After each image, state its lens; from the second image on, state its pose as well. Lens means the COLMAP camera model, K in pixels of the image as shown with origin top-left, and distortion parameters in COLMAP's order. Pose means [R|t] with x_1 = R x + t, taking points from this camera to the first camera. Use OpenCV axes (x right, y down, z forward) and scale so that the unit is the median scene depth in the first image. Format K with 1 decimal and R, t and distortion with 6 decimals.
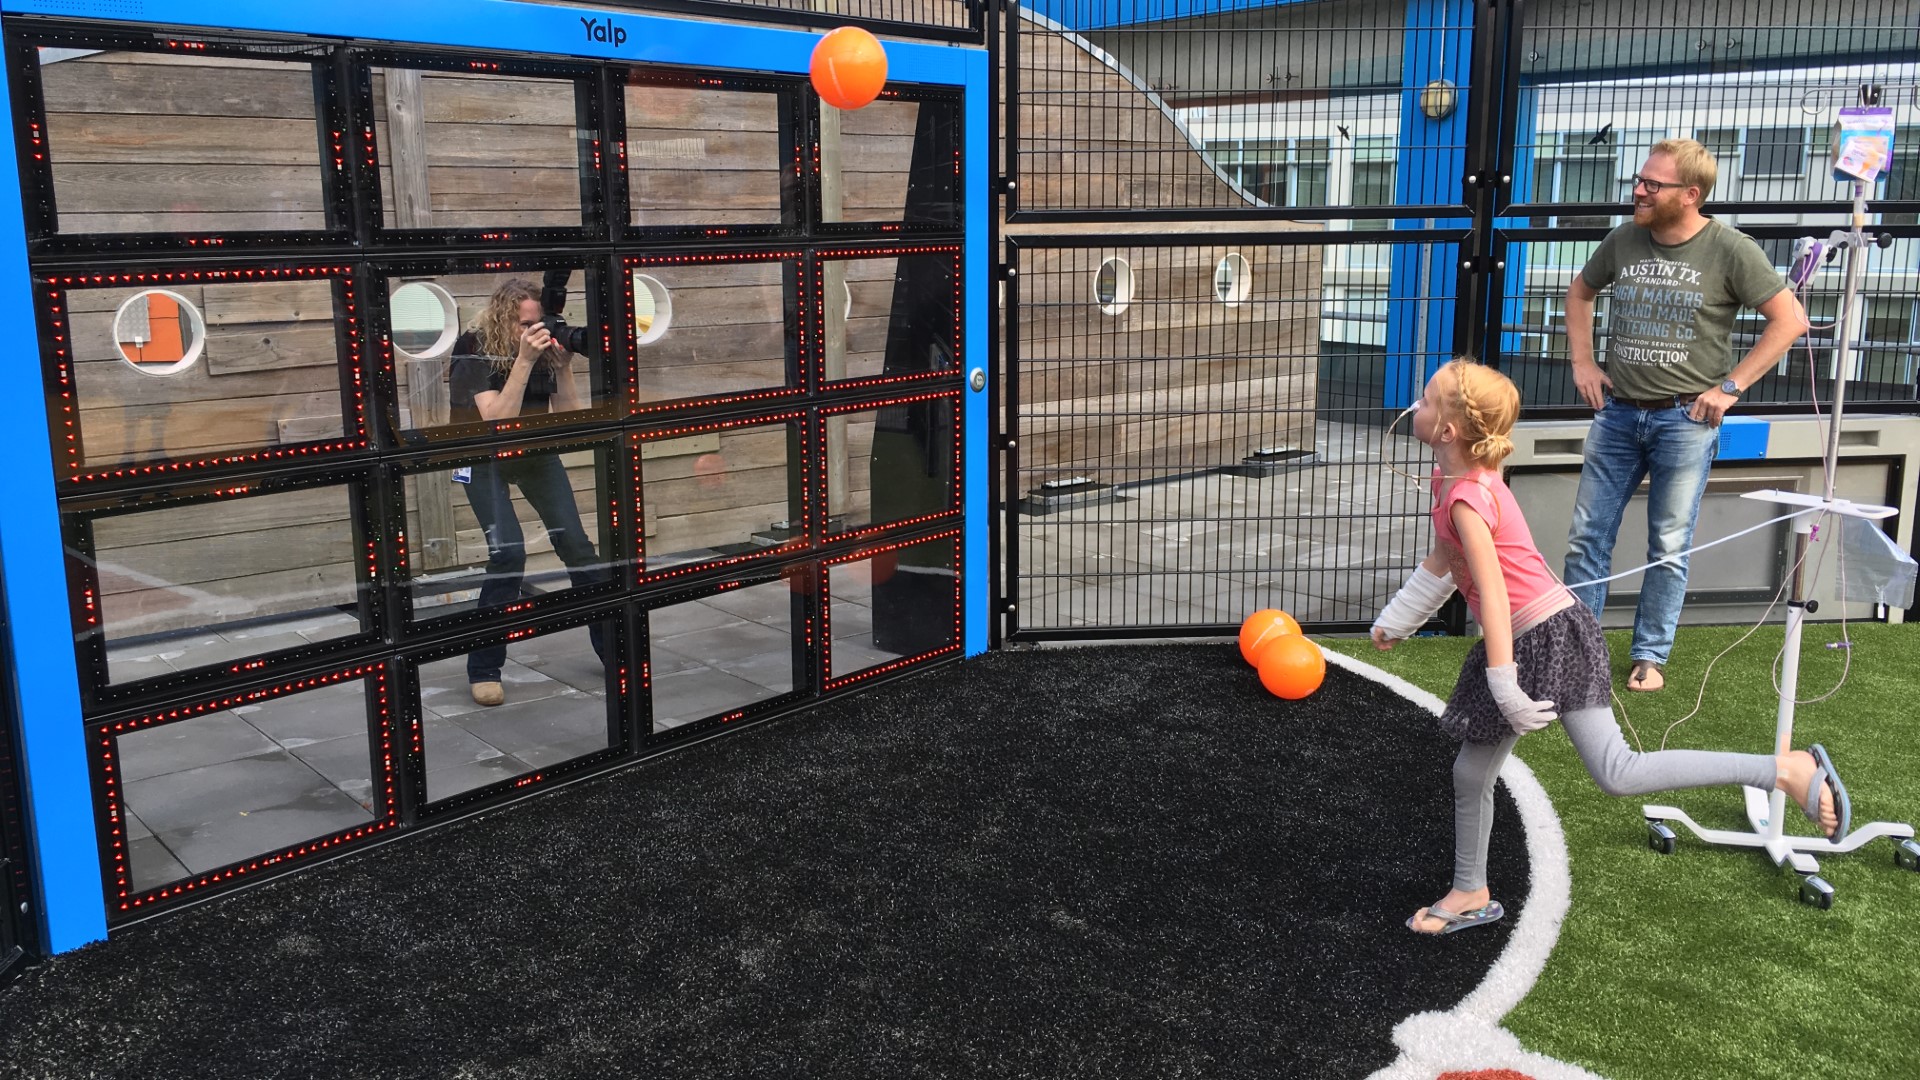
lens RADIAL K [[1704.3, 0, 1015.0], [0, 1704.3, 541.4], [0, 0, 1]] dist [0.079017, -0.121448]
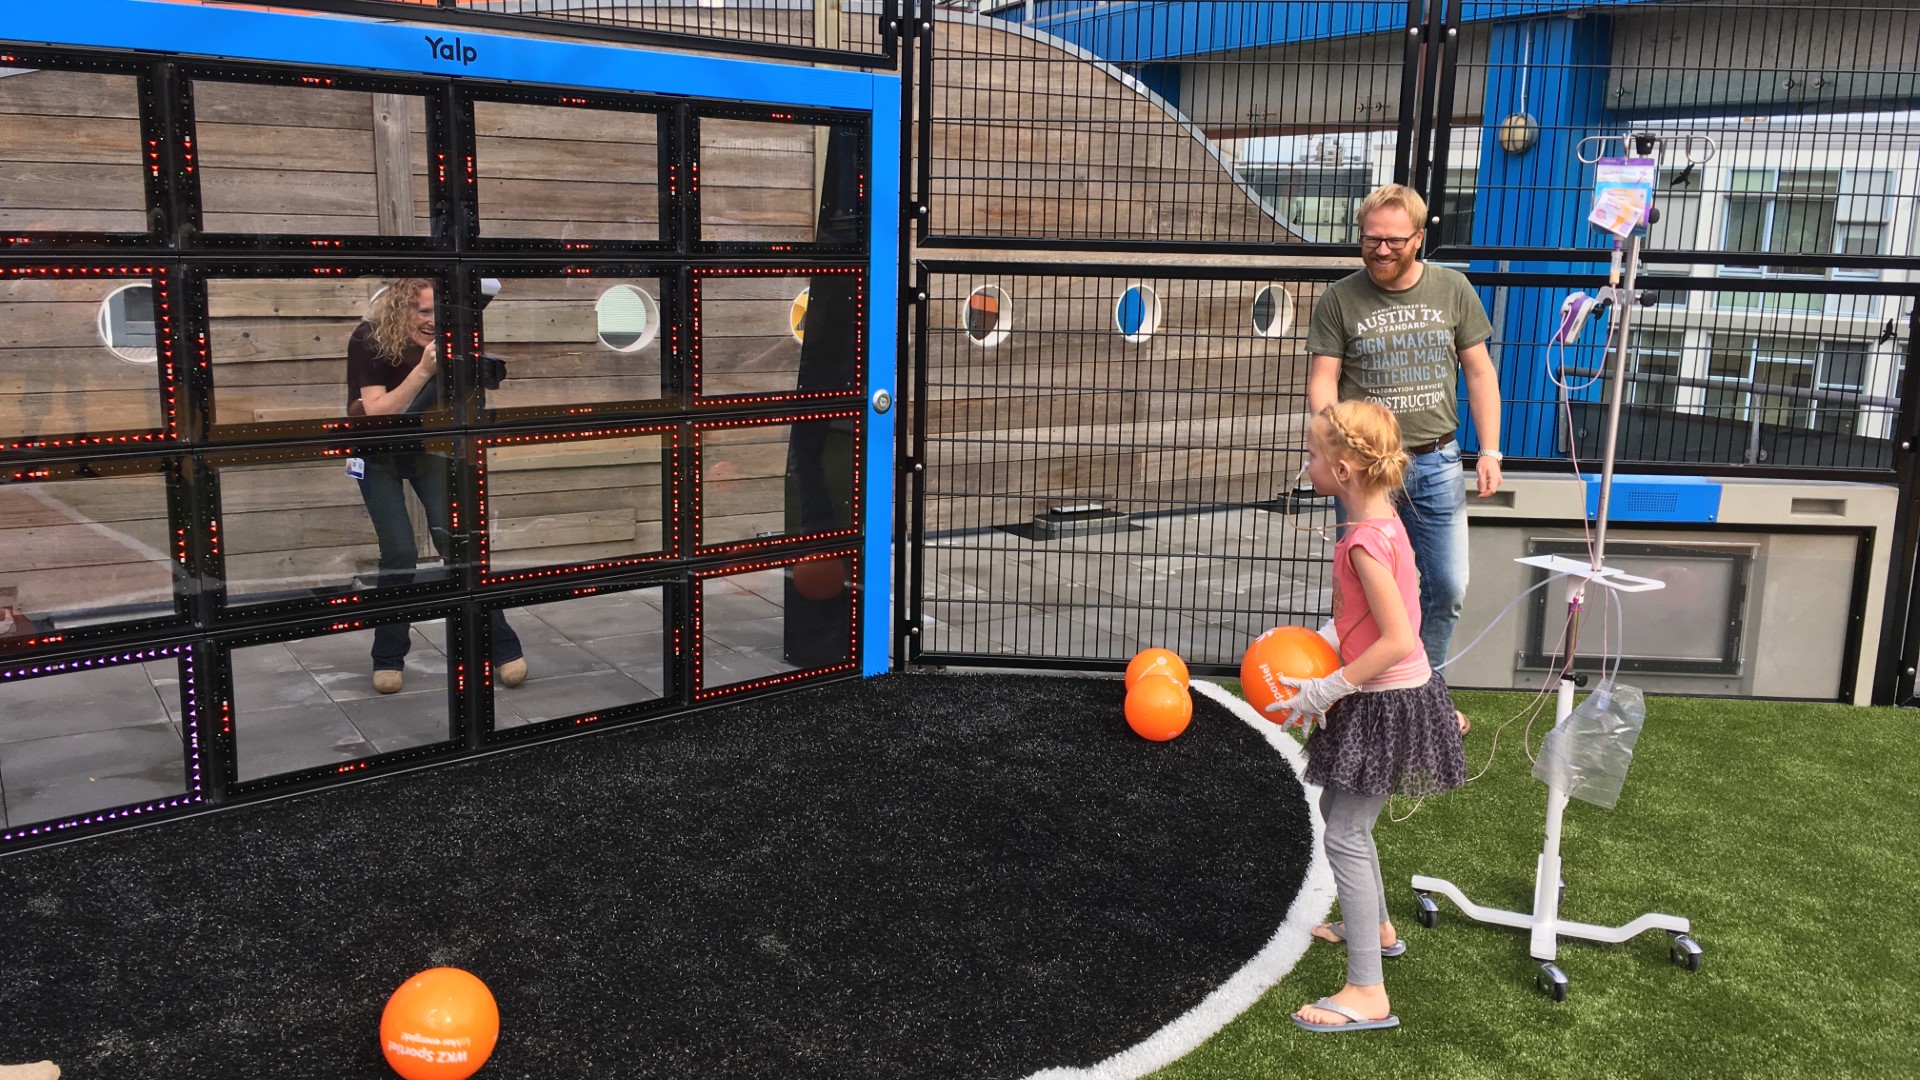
lens RADIAL K [[1704.3, 0, 1015.0], [0, 1704.3, 541.4], [0, 0, 1]] dist [0.079017, -0.121448]
pose [[0.990133, 0.055498, -0.128671, 0.190815], [-0.056887, 0.998355, -0.007140, -0.009888], [0.128063, 0.014389, 0.991662, 0.014420]]
